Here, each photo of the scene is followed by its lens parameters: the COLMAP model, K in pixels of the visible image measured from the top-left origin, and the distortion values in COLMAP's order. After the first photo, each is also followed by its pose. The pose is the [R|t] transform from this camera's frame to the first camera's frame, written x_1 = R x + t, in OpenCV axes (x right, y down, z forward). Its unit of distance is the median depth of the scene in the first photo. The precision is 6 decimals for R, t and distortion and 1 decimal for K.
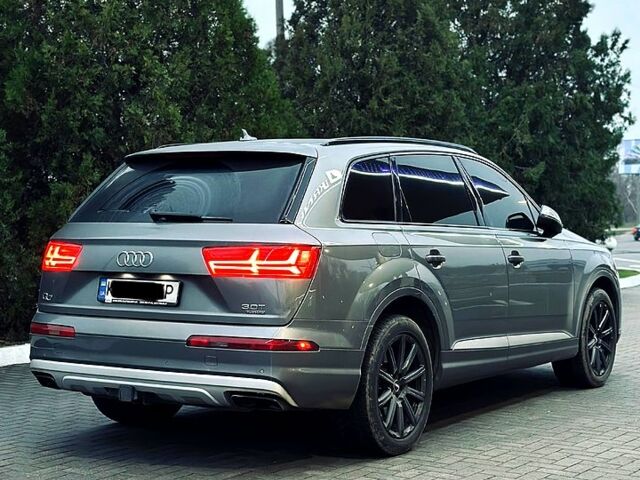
lens RADIAL K [[1191.7, 0, 320.8], [0, 1191.7, 240.2], [0, 0, 1]] dist [0.145815, 0.000000]
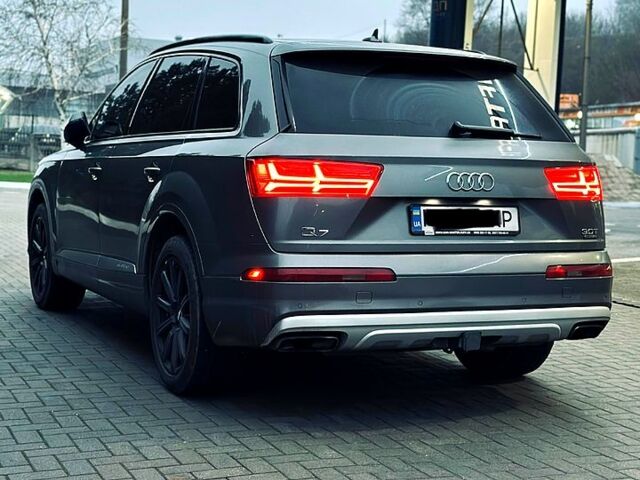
lens RADIAL K [[1191.7, 0, 320.1], [0, 1191.7, 239.7], [0, 0, 1]] dist [0.145815, 0.000000]
pose [[0.569597, -0.058876, 0.819812, -0.901705], [-0.015196, 0.996506, 0.082123, -0.010863], [-0.821783, -0.059234, 0.566713, 0.606826]]
